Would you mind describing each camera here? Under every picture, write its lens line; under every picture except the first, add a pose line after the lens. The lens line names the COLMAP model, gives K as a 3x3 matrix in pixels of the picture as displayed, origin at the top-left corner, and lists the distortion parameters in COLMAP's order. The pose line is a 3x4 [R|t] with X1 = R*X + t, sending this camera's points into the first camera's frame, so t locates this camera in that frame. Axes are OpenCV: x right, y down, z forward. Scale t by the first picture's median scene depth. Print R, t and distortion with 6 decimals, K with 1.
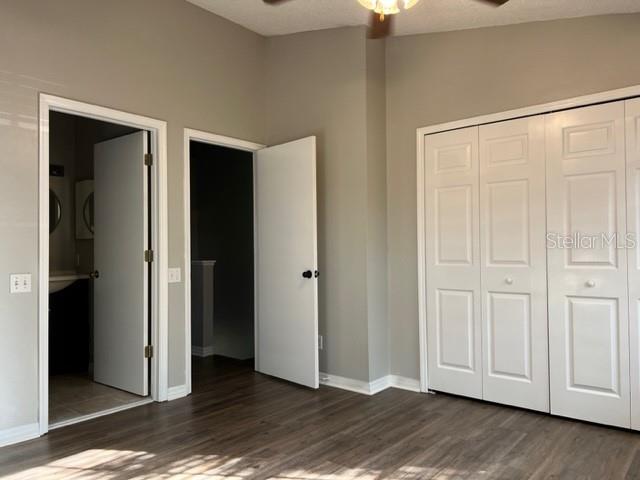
lens RADIAL K [[480.9, 0, 318.9], [0, 480.9, 243.1], [0, 0, 1]] dist [0.068082, -0.082467]
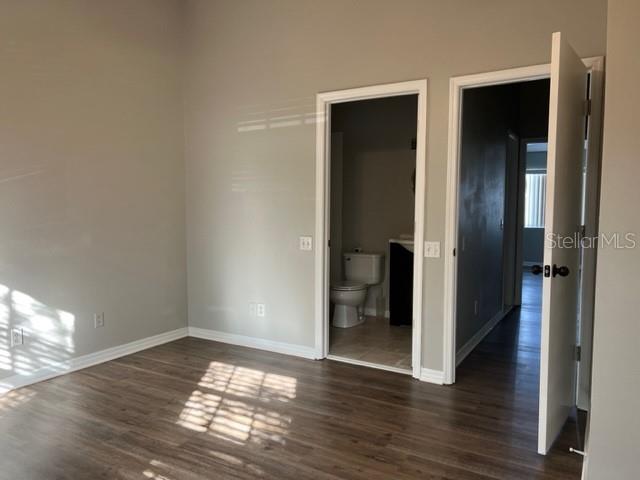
lens RADIAL K [[480.9, 0, 318.9], [0, 480.9, 243.1], [0, 0, 1]] dist [0.068082, -0.082467]
pose [[0.168887, 0.082675, -0.982162, 0.704392], [0.009802, 0.996286, 0.085549, -0.032350], [0.985587, -0.024075, 0.167449, 0.811879]]
